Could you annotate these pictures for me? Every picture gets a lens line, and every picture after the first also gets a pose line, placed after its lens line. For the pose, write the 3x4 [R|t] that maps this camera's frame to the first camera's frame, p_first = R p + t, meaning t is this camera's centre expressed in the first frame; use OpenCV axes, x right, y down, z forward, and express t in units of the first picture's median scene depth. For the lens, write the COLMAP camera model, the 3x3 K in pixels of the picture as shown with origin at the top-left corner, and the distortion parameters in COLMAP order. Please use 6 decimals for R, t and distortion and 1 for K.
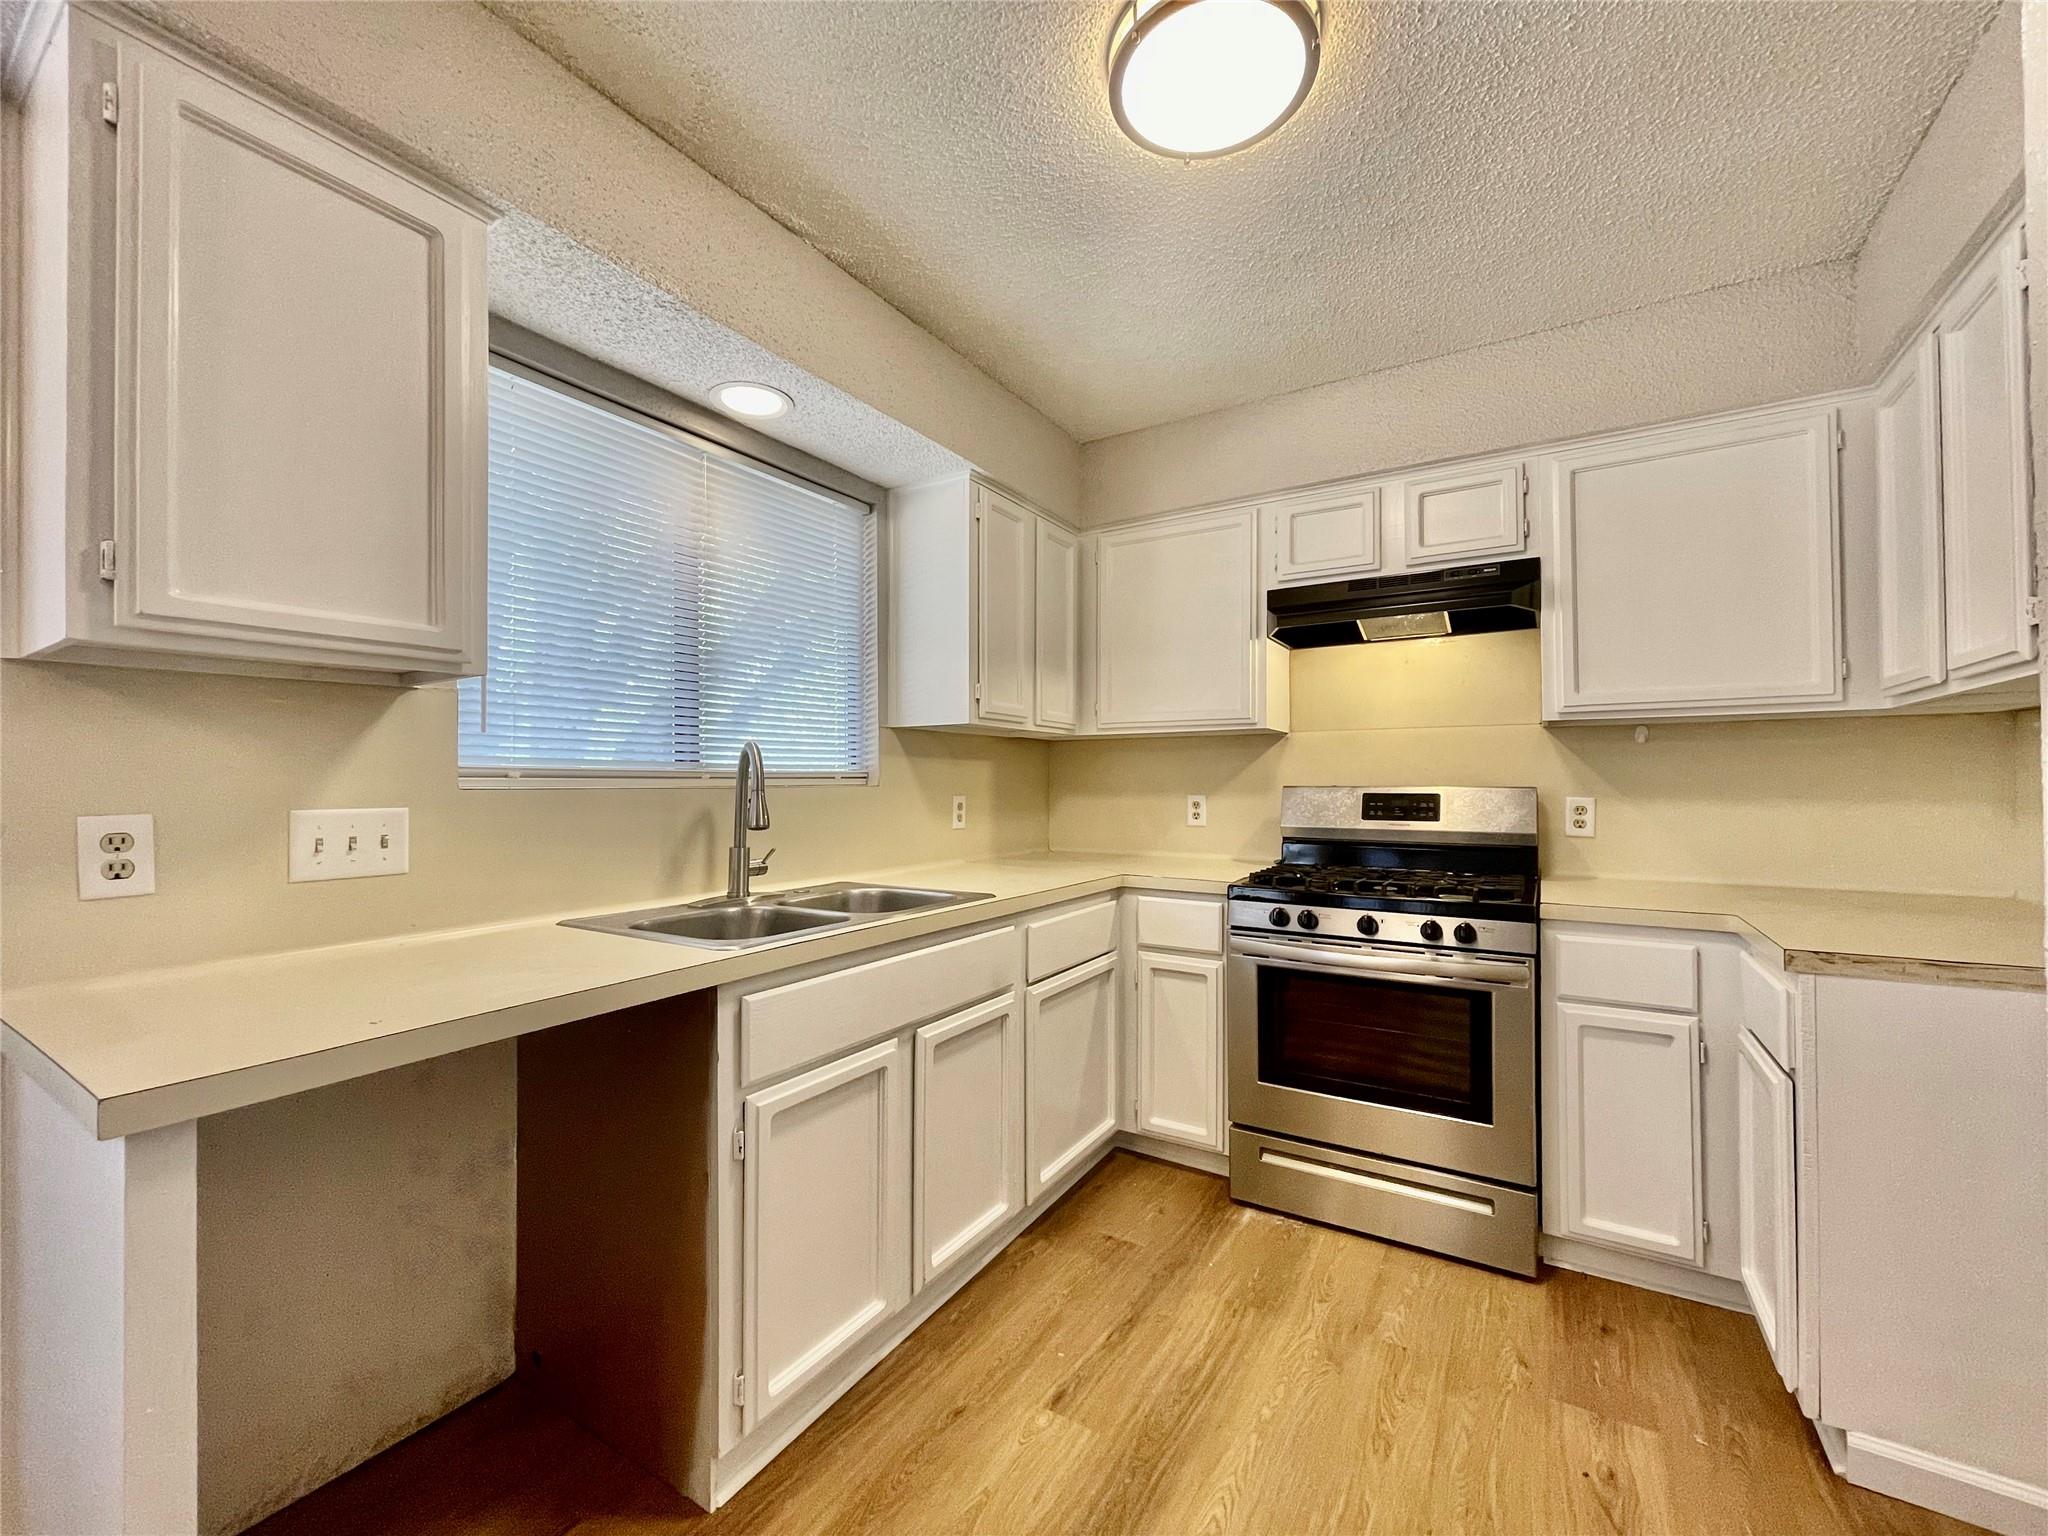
lens RADIAL K [[824.0, 0, 1032.3], [0, 824.0, 773.1], [0, 0, 1]] dist [0.000118, -0.000318]
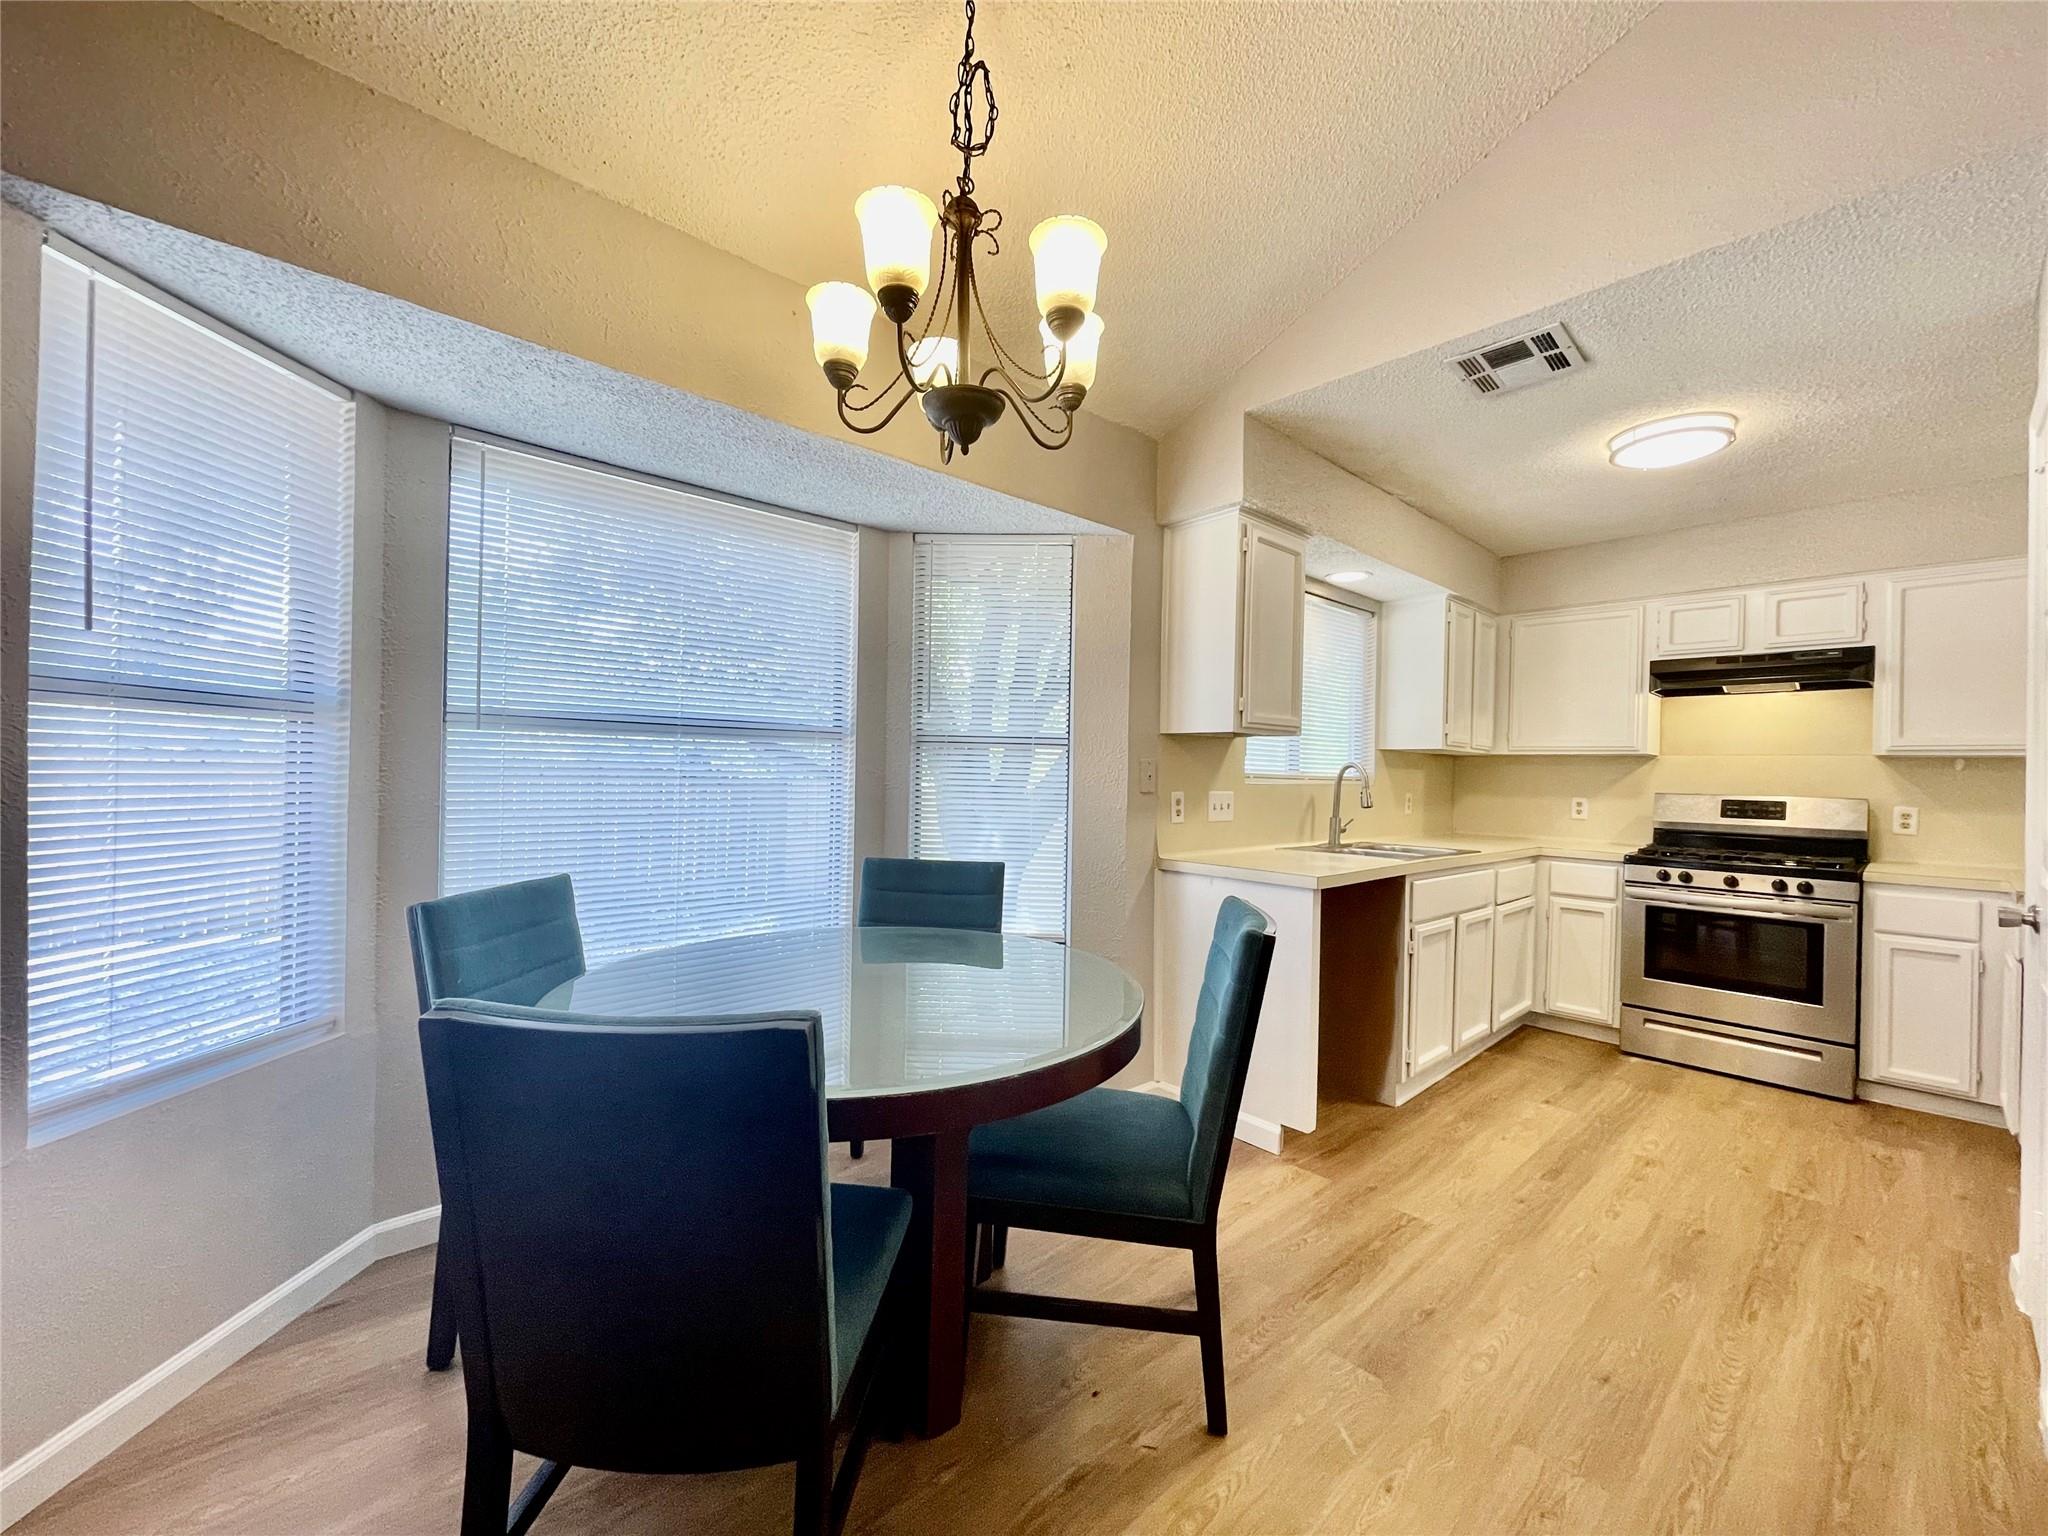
lens RADIAL K [[831.1, 0, 1040.1], [0, 831.1, 775.1], [0, 0, 1]] dist [-0.001701, 0.006167]
pose [[0.966017, 0.024140, -0.257348, -0.445655], [-0.021603, 0.999686, 0.012681, -0.013103], [0.257573, -0.006691, 0.966236, -0.845127]]
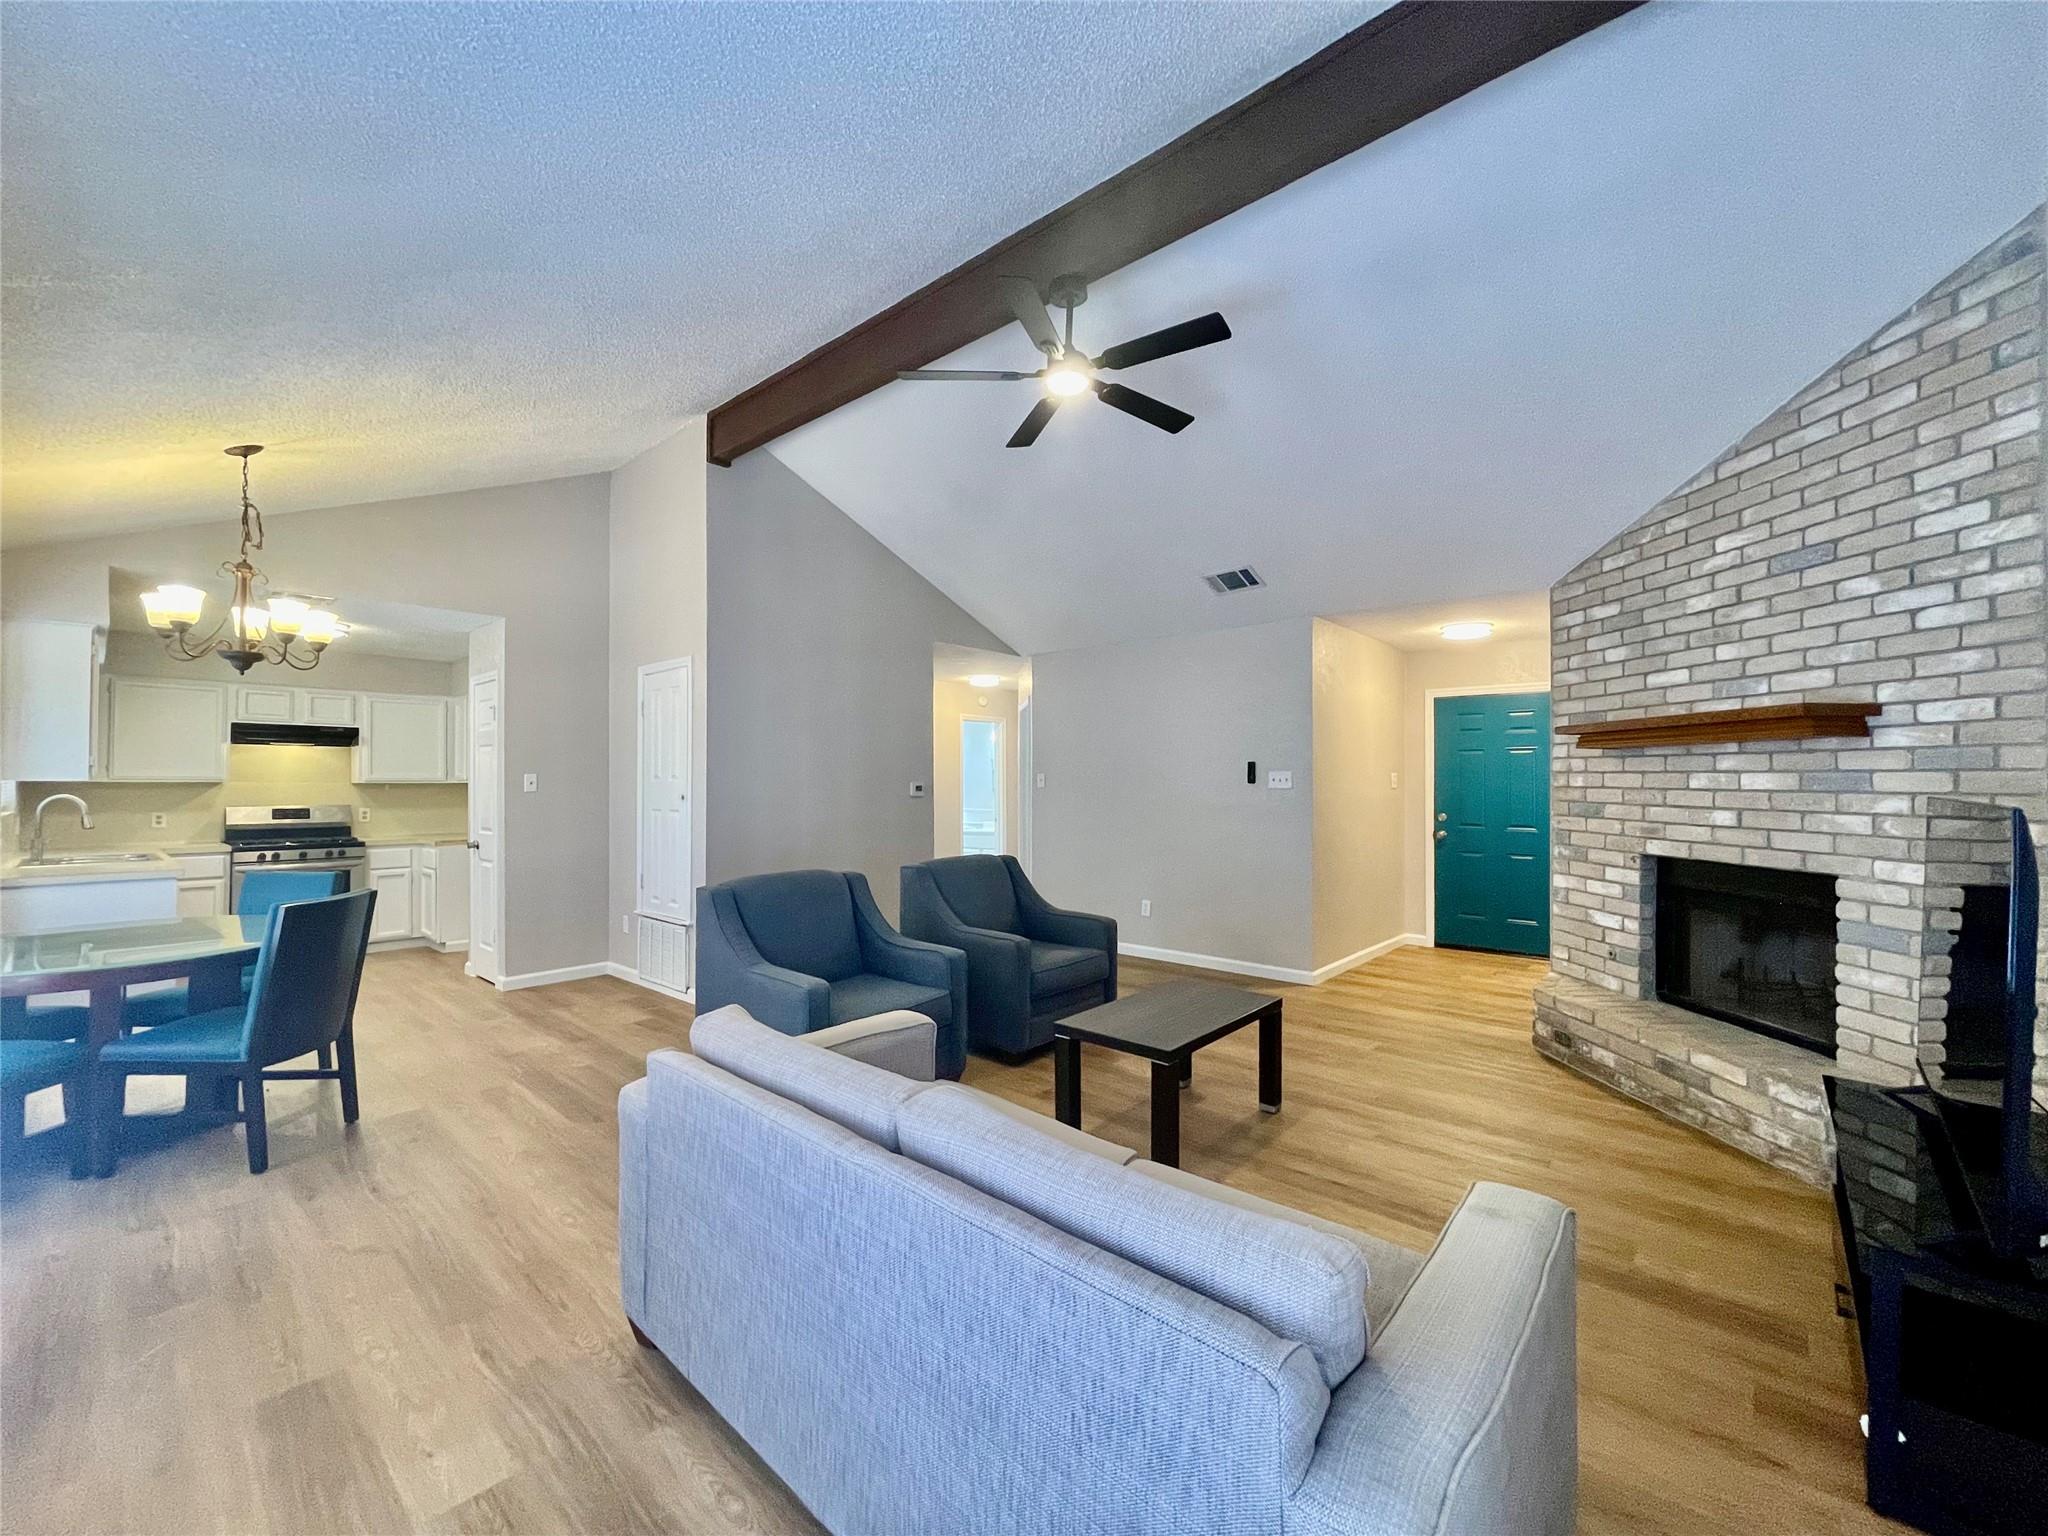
lens RADIAL K [[824.0, 0, 1032.3], [0, 824.0, 773.1], [0, 0, 1]] dist [0.000118, -0.000318]
pose [[0.162672, 0.017027, 0.986533, -1.863688], [-0.006622, 0.999847, -0.016165, -0.064576], [-0.986658, -0.003904, 0.162760, -1.824606]]
